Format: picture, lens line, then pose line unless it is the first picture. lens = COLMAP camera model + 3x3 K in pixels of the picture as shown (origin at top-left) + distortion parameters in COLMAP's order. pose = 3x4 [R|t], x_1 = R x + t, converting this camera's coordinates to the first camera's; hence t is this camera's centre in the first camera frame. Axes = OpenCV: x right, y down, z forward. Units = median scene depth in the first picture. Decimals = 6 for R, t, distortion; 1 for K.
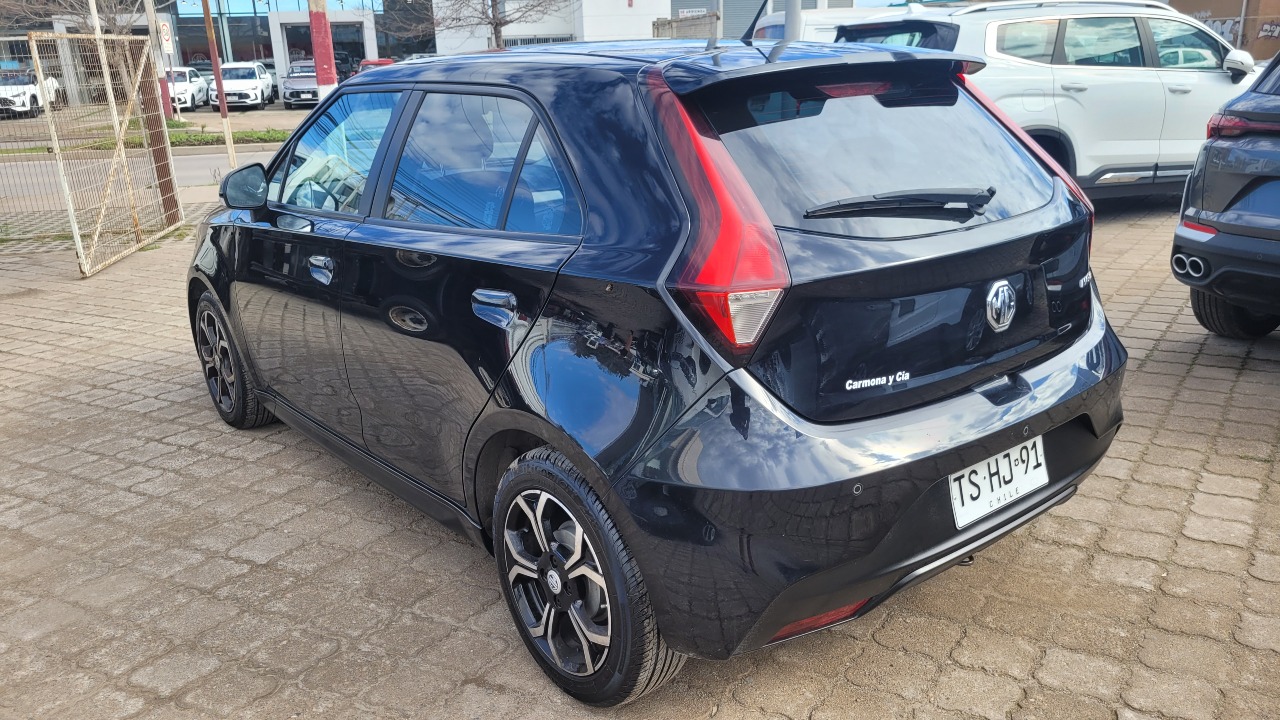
lens RADIAL K [[976.4, 0, 624.4], [0, 976.4, 356.0], [0, 0, 1]] dist [0.028313, -0.003132]
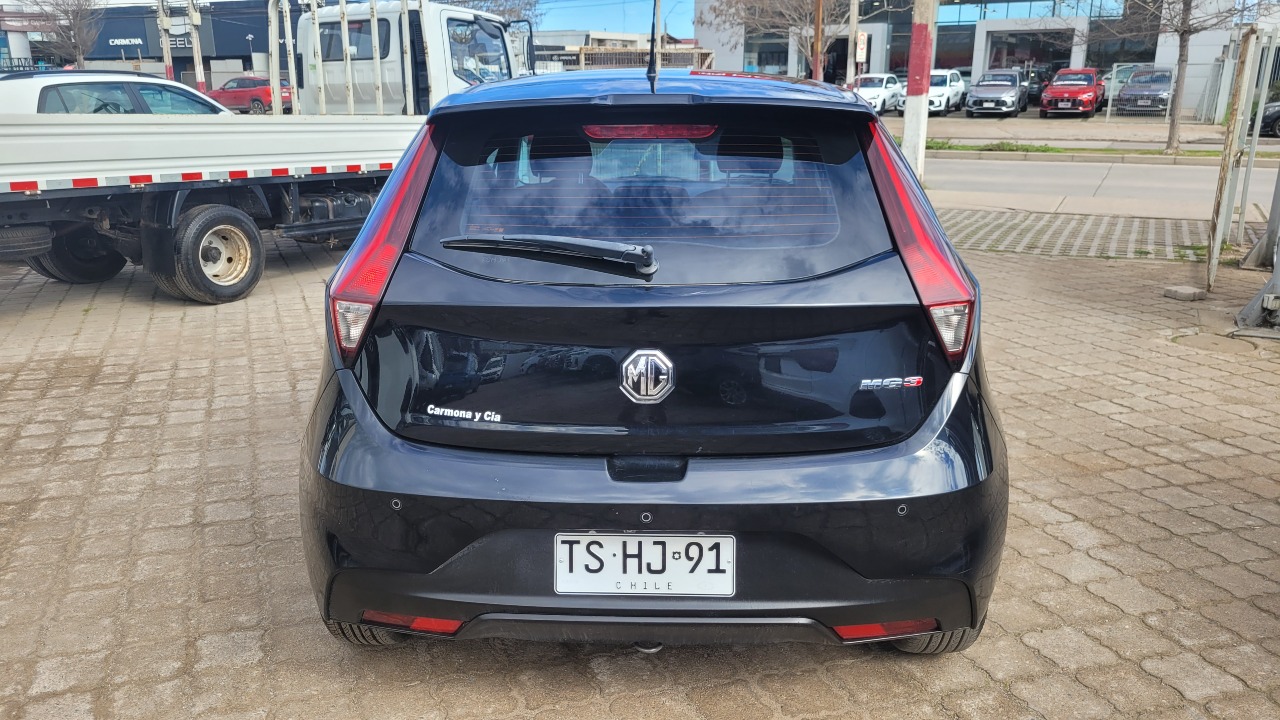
lens RADIAL K [[976.4, 0, 624.4], [0, 976.4, 356.0], [0, 0, 1]] dist [0.028313, -0.003132]
pose [[0.764612, 0.203870, -0.611396, 0.854833], [-0.207454, 0.976015, 0.066011, -0.116280], [0.610189, 0.076363, 0.788567, 0.246974]]
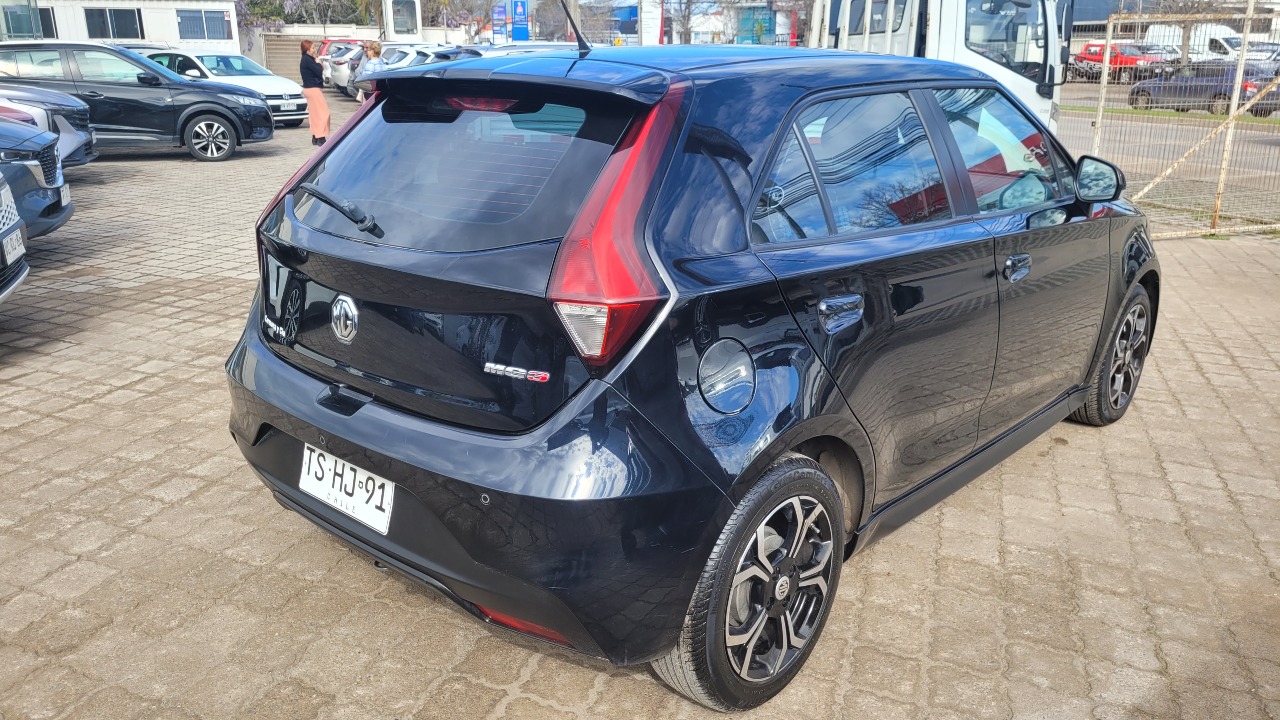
lens RADIAL K [[987.2, 0, 645.5], [0, 987.2, 361.6], [0, 0, 1]] dist [0.009557, 0.001102]
pose [[0.177864, 0.327907, -0.927815, 1.318569], [-0.294531, 0.917366, 0.267752, -0.355175], [0.938944, 0.225647, 0.259745, 0.962551]]
